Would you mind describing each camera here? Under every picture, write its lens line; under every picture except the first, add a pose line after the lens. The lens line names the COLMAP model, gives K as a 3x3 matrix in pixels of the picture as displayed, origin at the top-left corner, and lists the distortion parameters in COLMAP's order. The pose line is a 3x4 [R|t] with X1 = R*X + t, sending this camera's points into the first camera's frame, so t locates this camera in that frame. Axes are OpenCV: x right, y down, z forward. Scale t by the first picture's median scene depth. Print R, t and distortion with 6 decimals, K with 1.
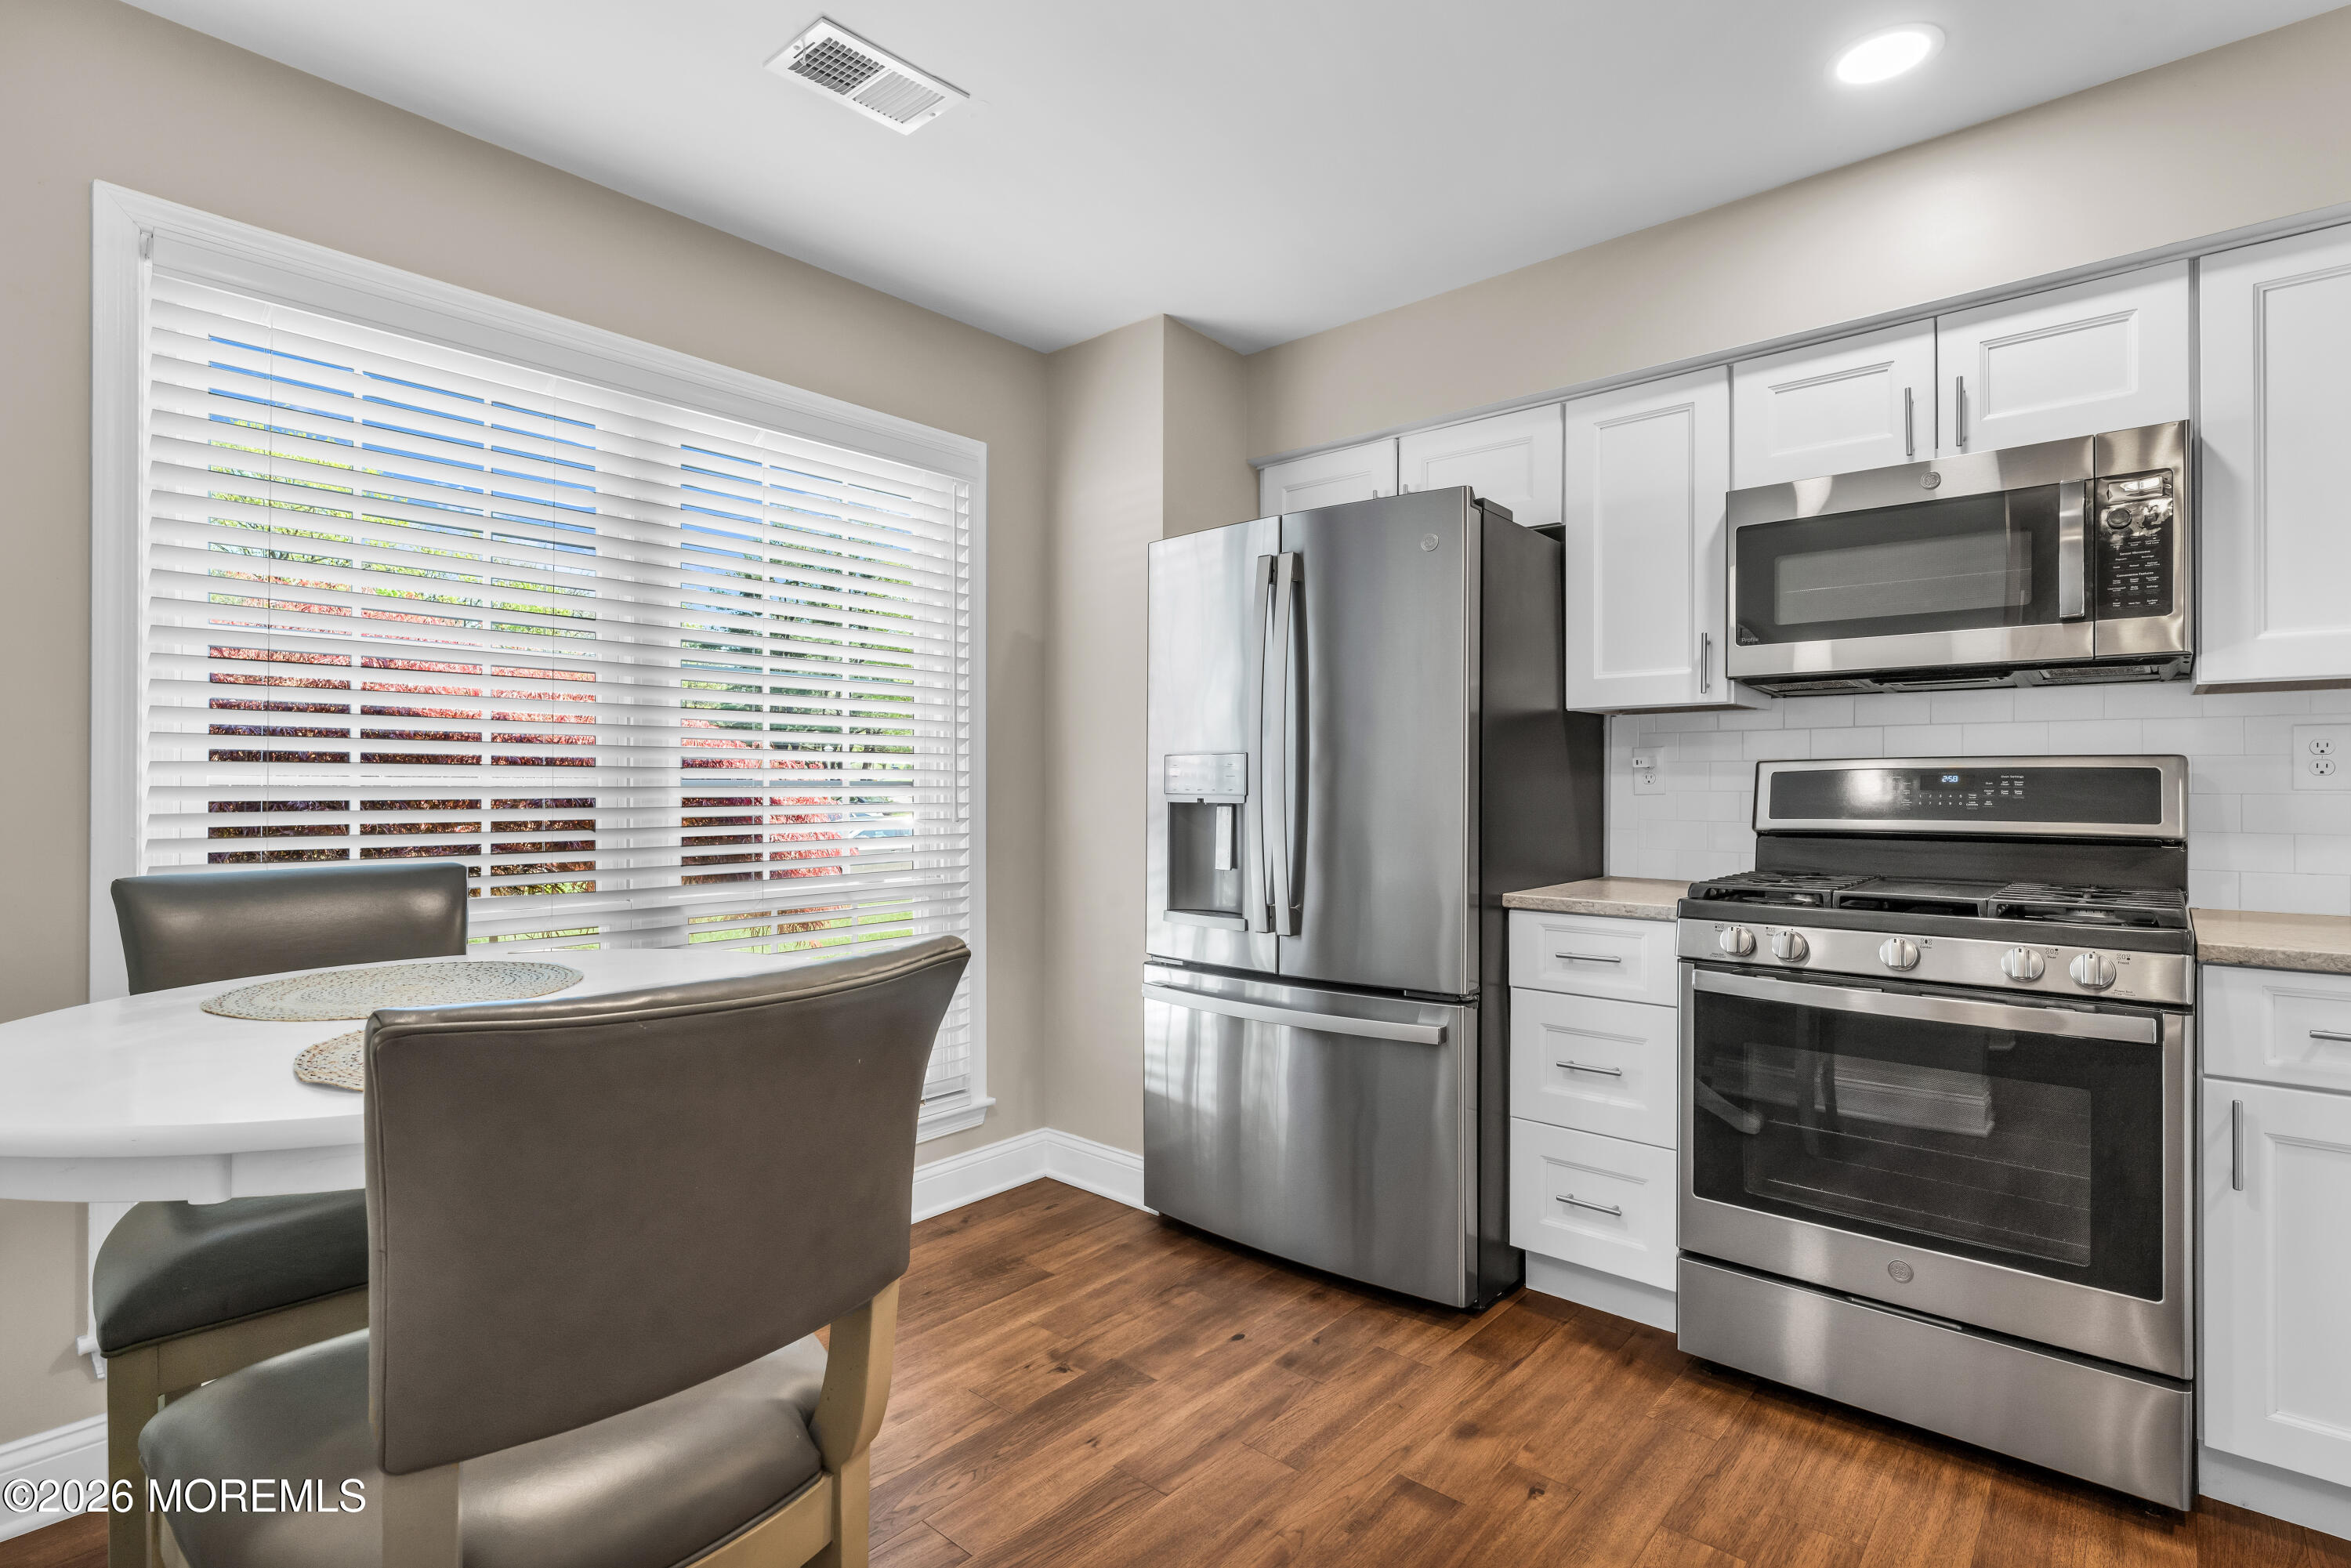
lens RADIAL K [[1151.7, 0, 1161.1], [0, 1151.7, 791.8], [0, 0, 1]] dist [-0.004617, -0.000329]
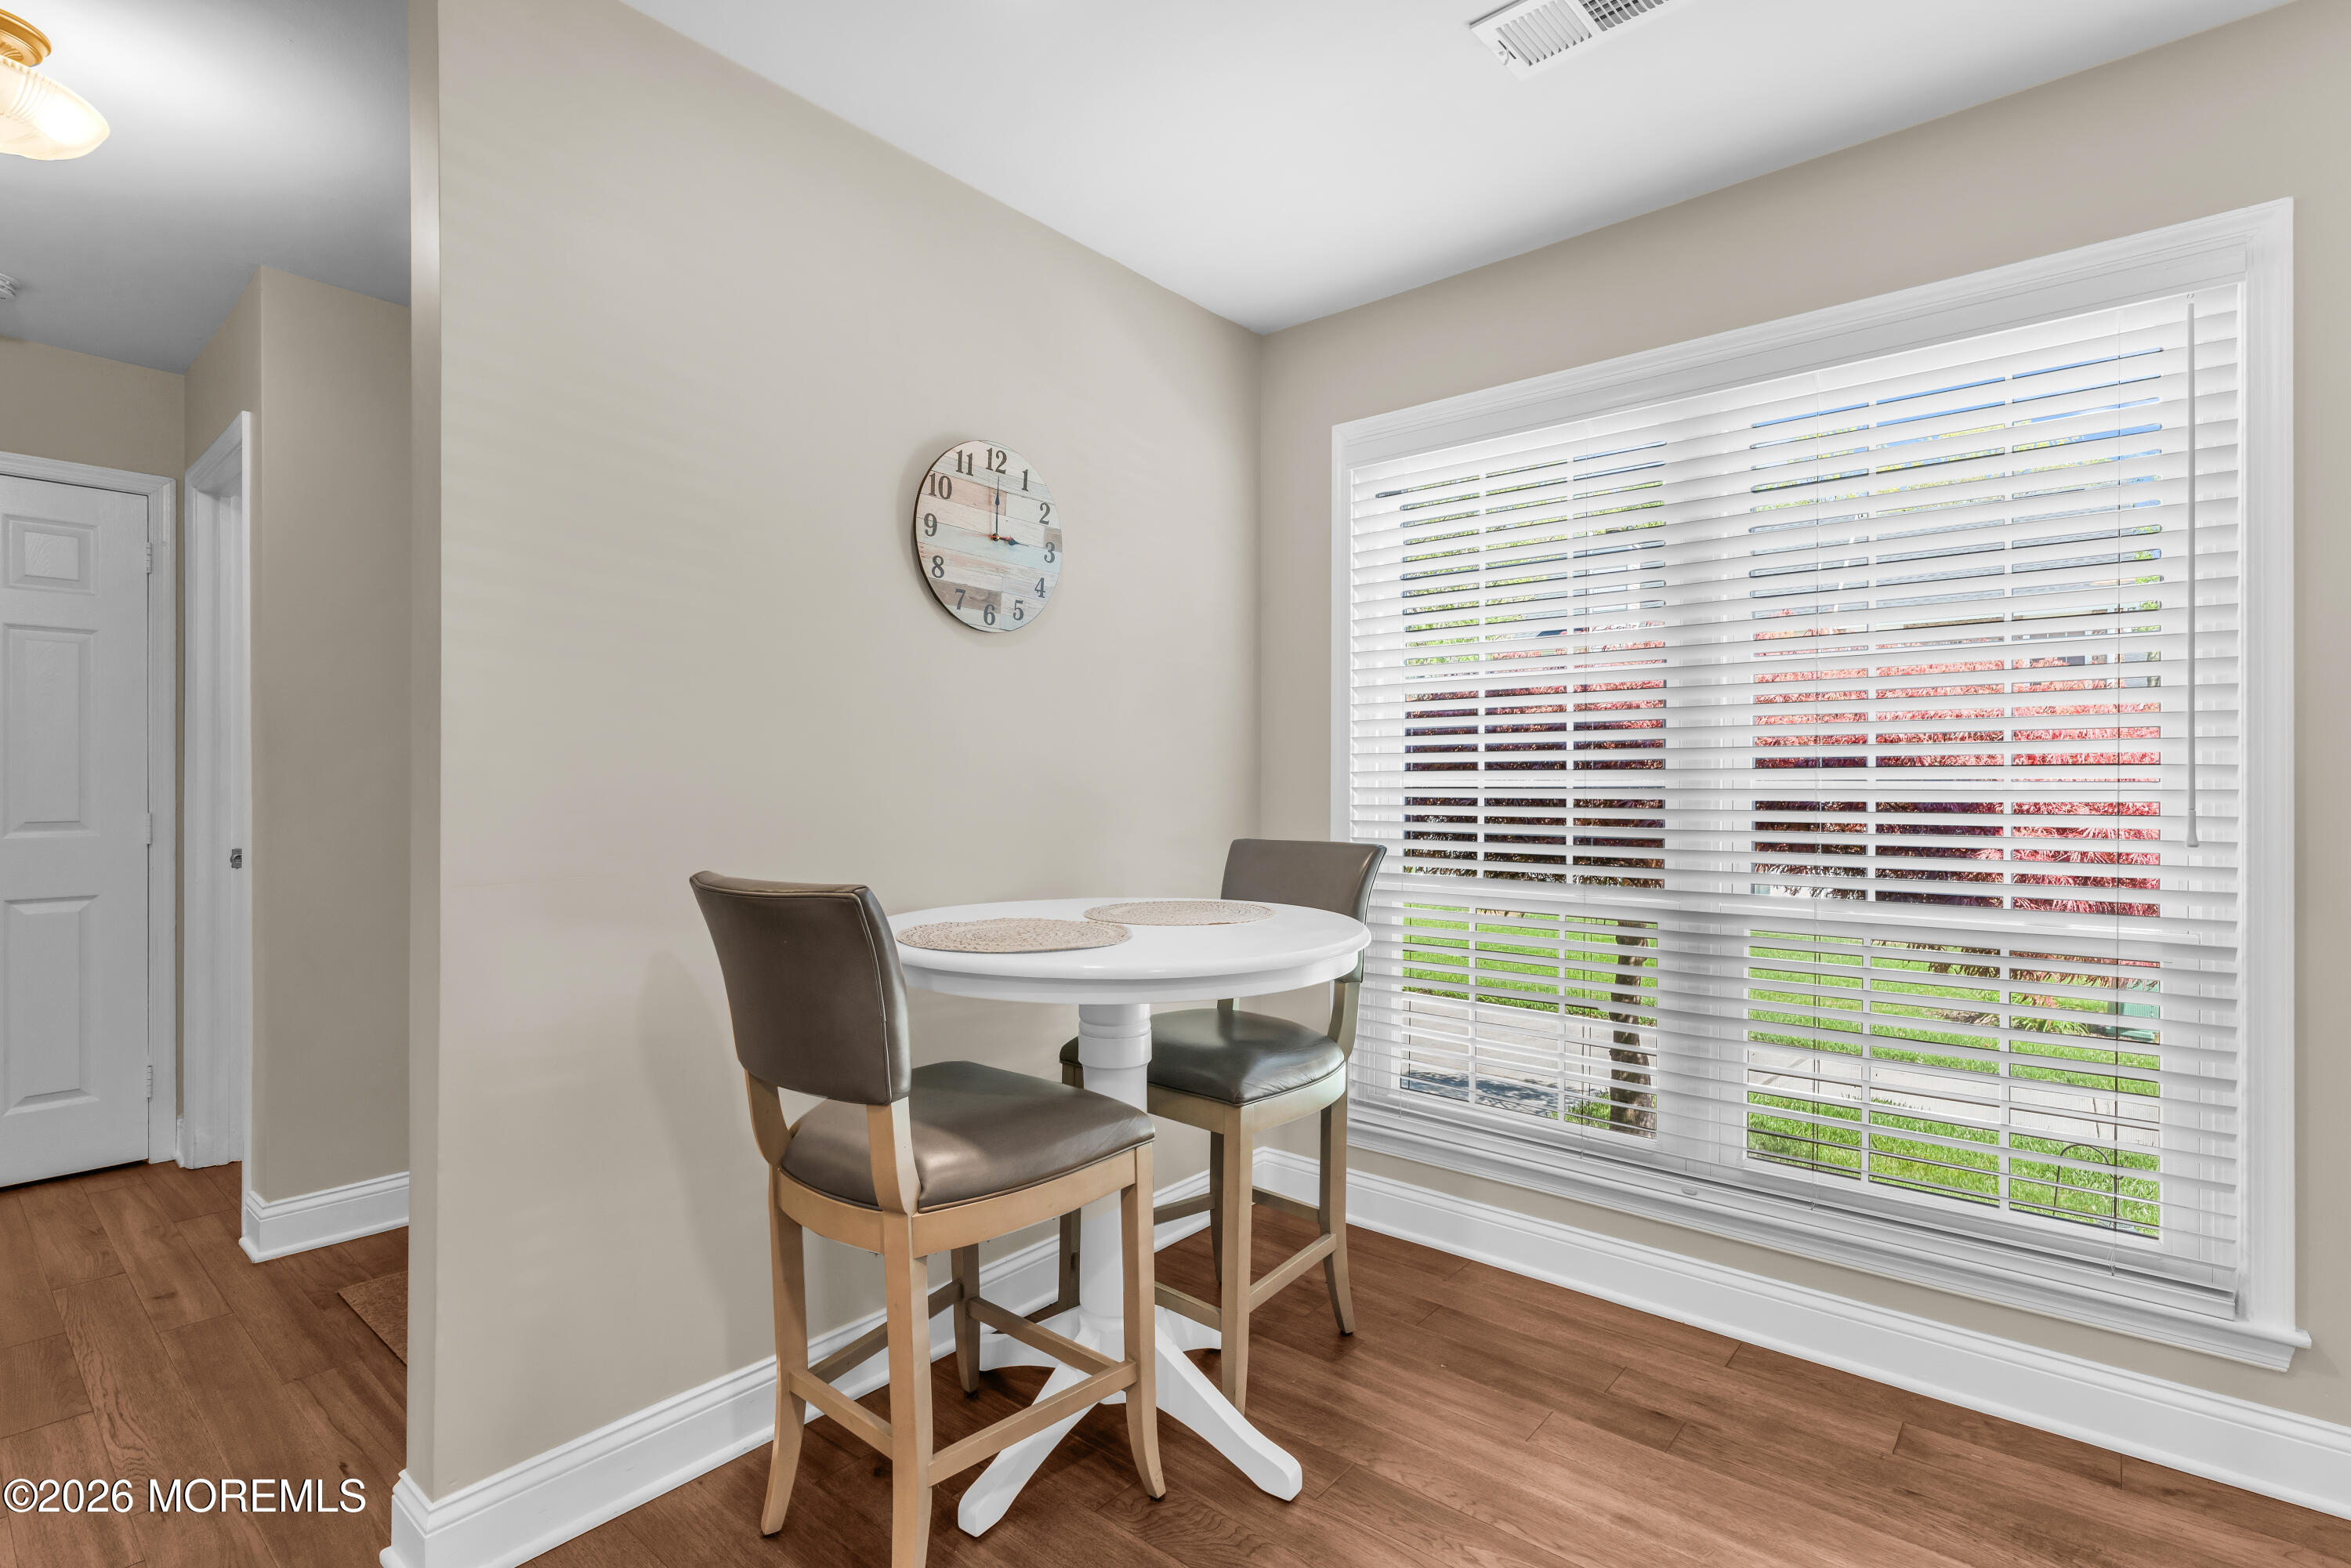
lens RADIAL K [[1095.2, 0, 1187.6], [0, 1095.2, 776.5], [0, 0, 1]] dist [-0.000070, 0.001062]
pose [[0.032809, -0.009833, -0.999413, 0.472060], [-0.007856, 0.999918, -0.010095, -0.001536], [0.999431, 0.008183, 0.032730, 0.524810]]
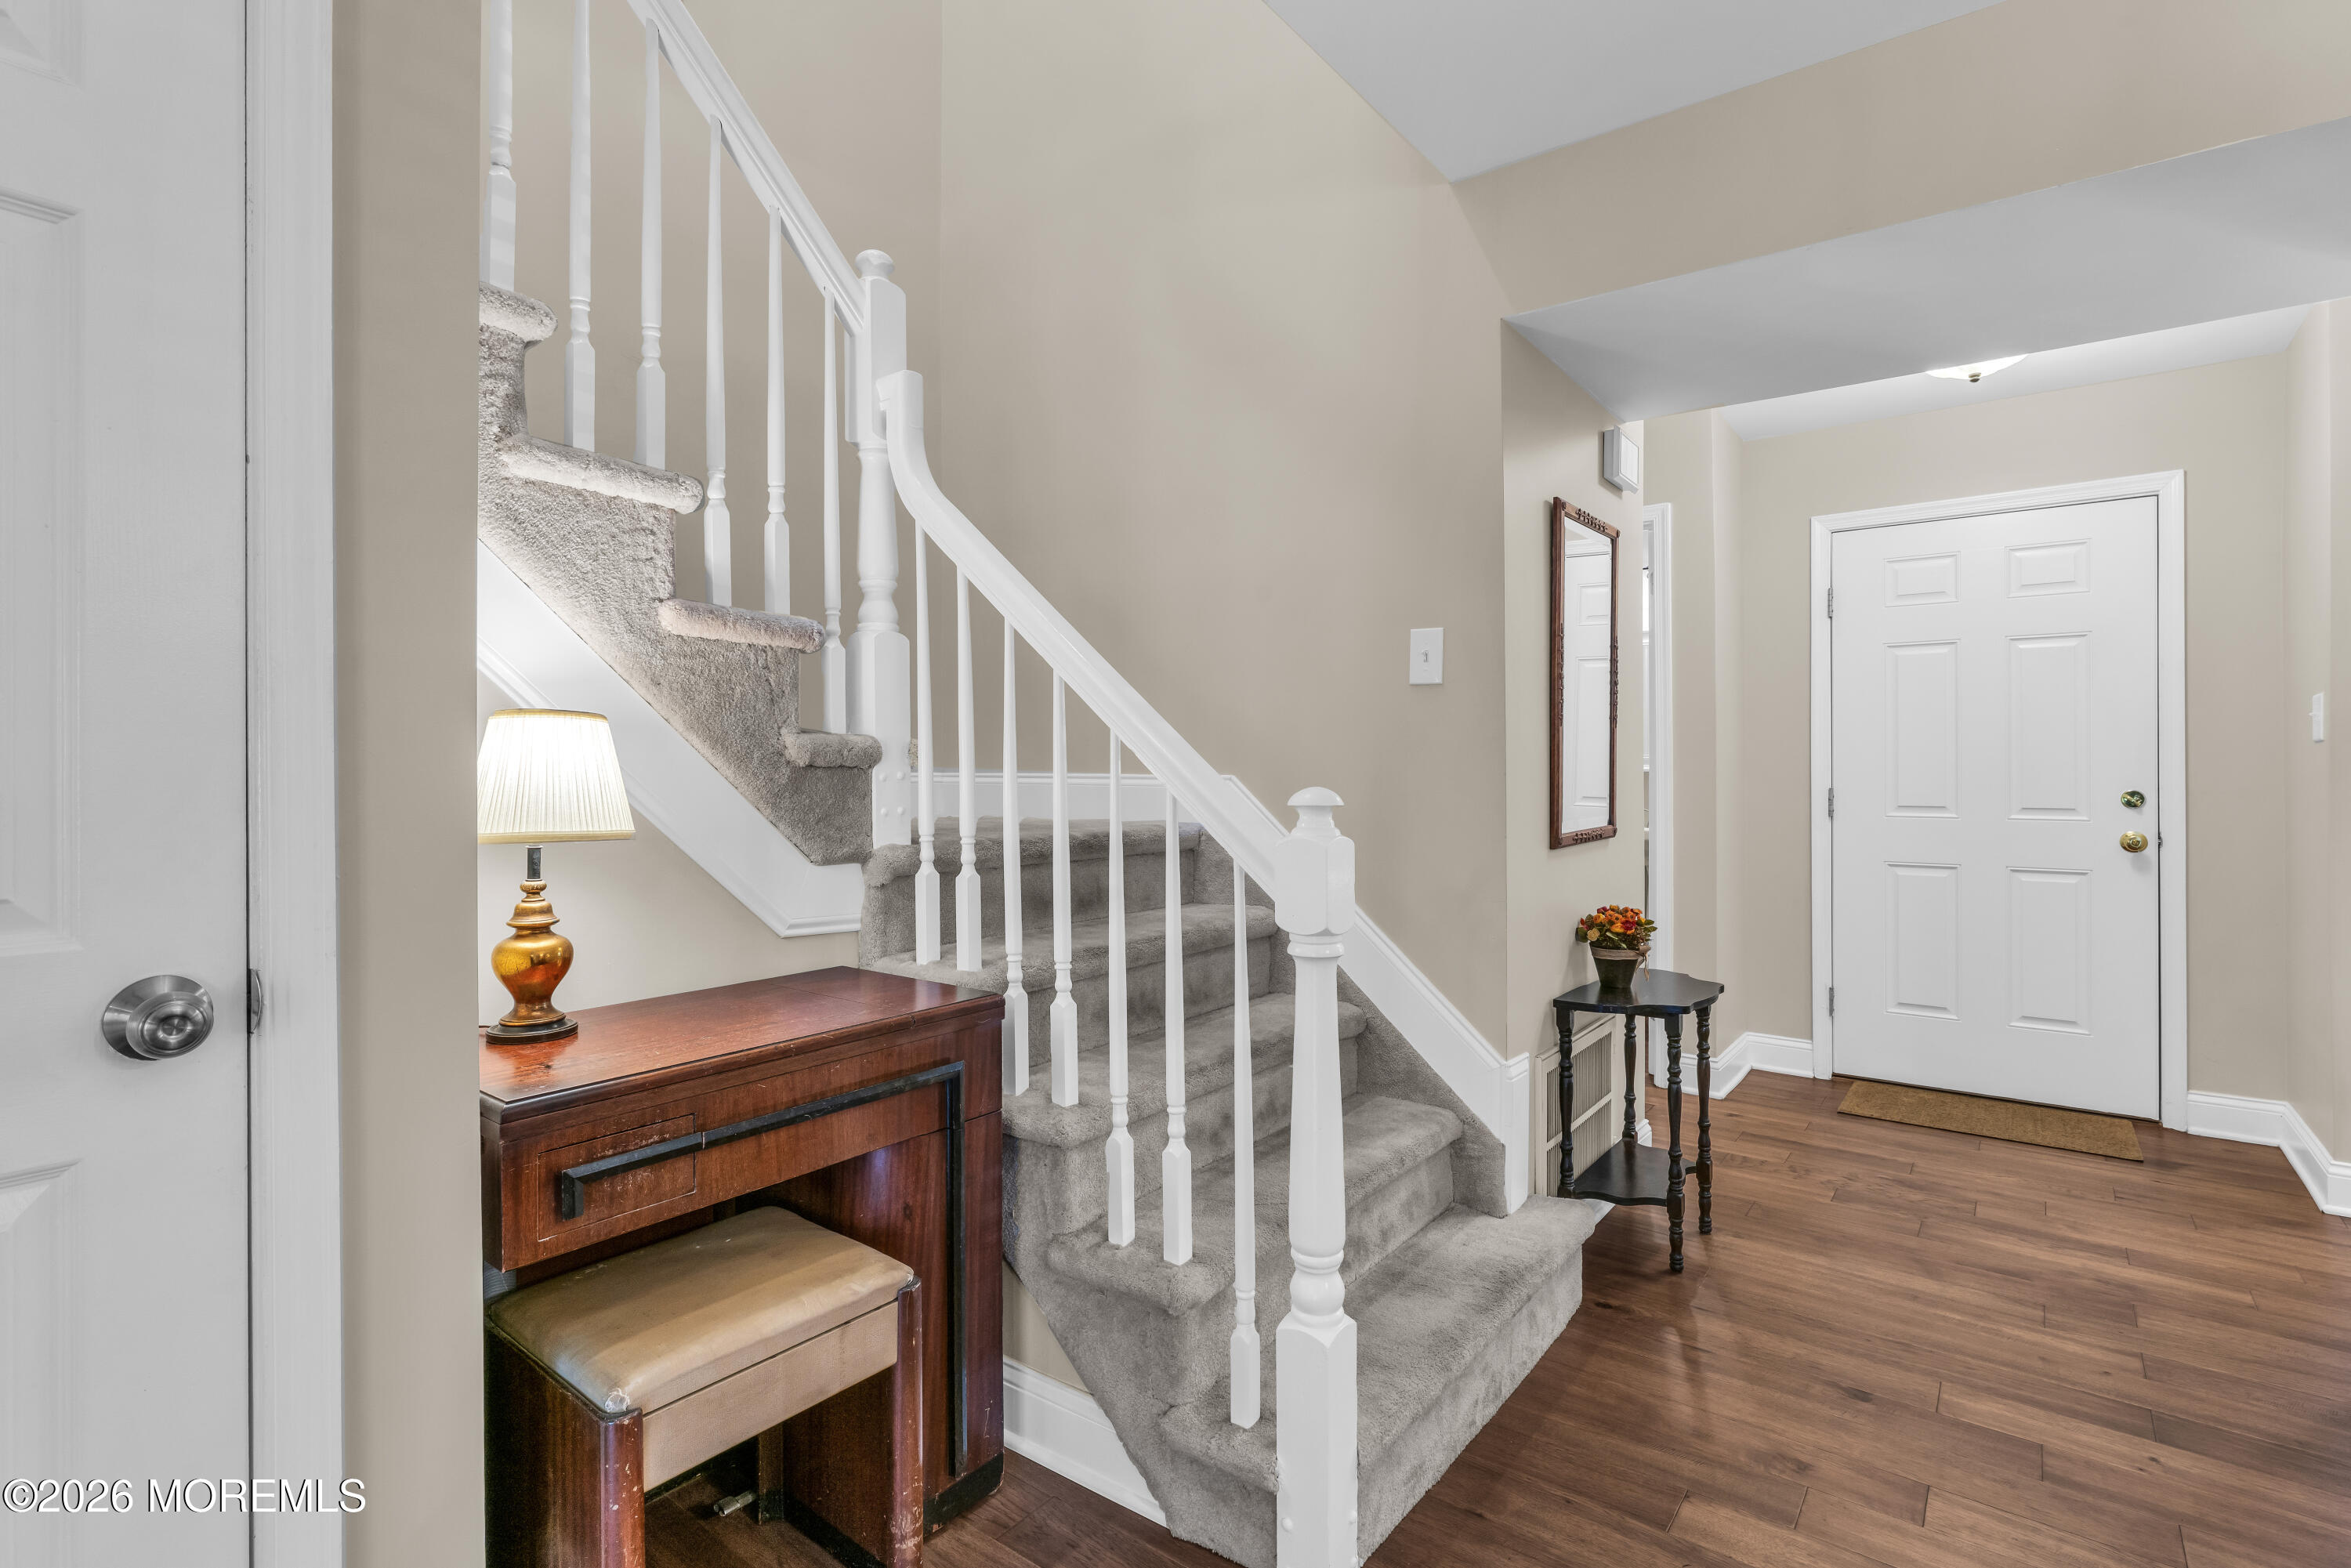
lens RADIAL K [[1095.2, 0, 1185.8], [0, 1095.2, 767.4], [0, 0, 1]] dist [-0.000070, 0.001062]
pose [[0.068252, 0.001935, -0.997666, 0.866272], [-0.002239, 0.999996, 0.001786, -0.007518], [0.997666, 0.002111, 0.068256, -1.159714]]
